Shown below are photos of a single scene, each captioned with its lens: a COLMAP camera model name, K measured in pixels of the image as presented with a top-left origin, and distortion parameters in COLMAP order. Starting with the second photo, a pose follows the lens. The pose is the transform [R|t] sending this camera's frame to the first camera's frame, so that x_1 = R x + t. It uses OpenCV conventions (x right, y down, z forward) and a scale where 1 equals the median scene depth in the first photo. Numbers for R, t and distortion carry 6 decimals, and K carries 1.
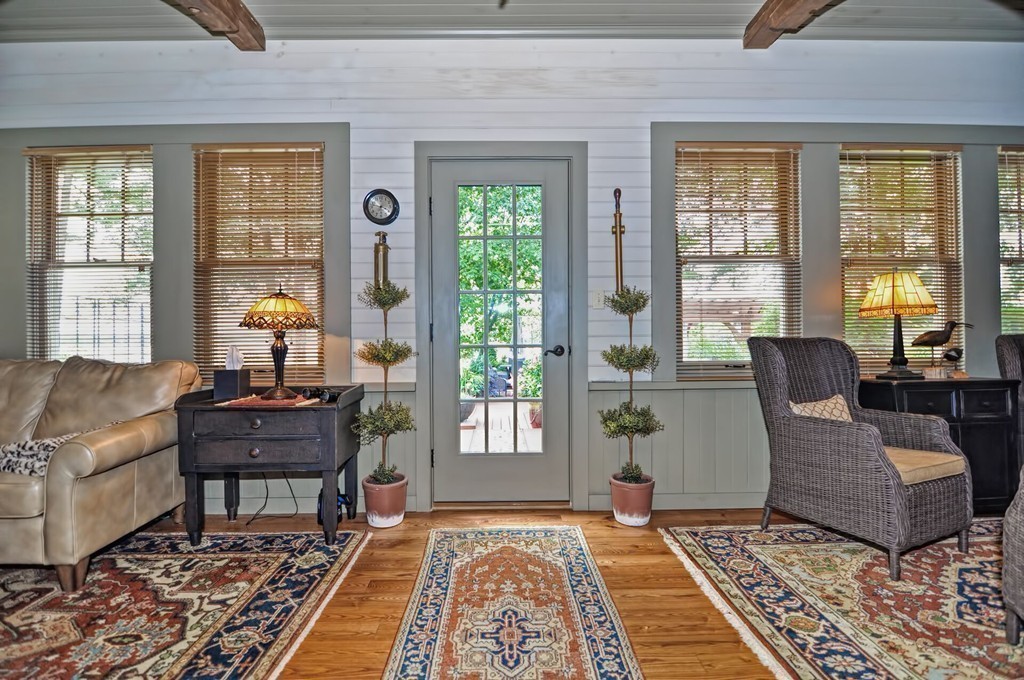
lens RADIAL K [[498.7, 0, 514.5], [0, 498.7, 338.0], [0, 0, 1]] dist [-0.020600, -0.001054]
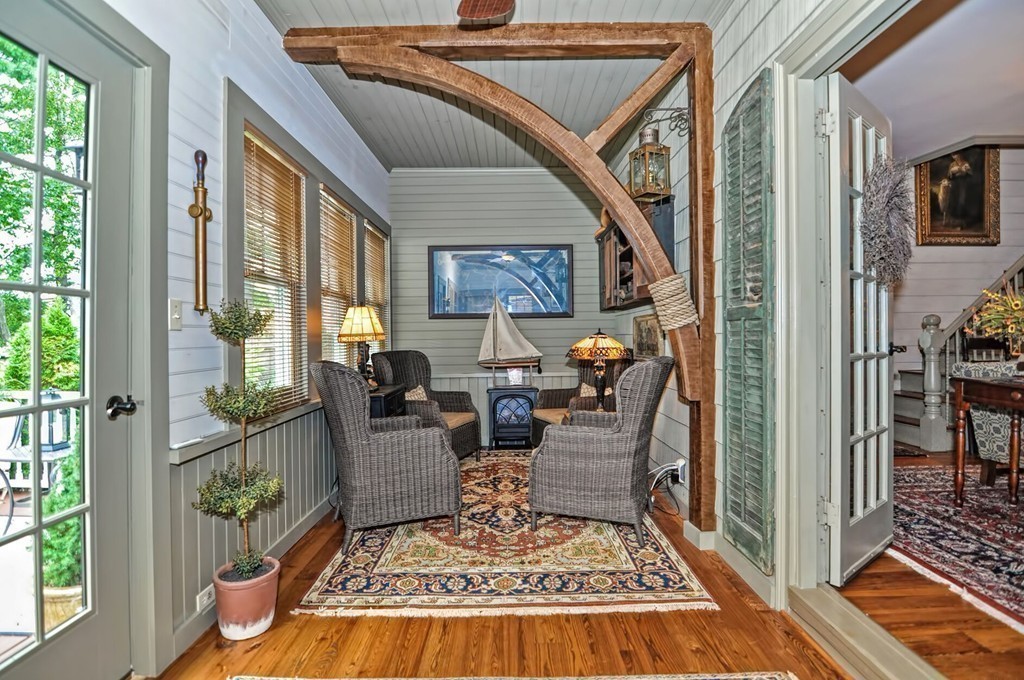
lens RADIAL K [[498.7, 0, 514.1], [0, 498.7, 337.0], [0, 0, 1]] dist [-0.020600, -0.001054]
pose [[0.005823, 0.001178, 0.999982, -0.649134], [0.005345, 0.999985, -0.001209, -0.069851], [-0.999969, 0.005352, 0.005816, 0.831729]]
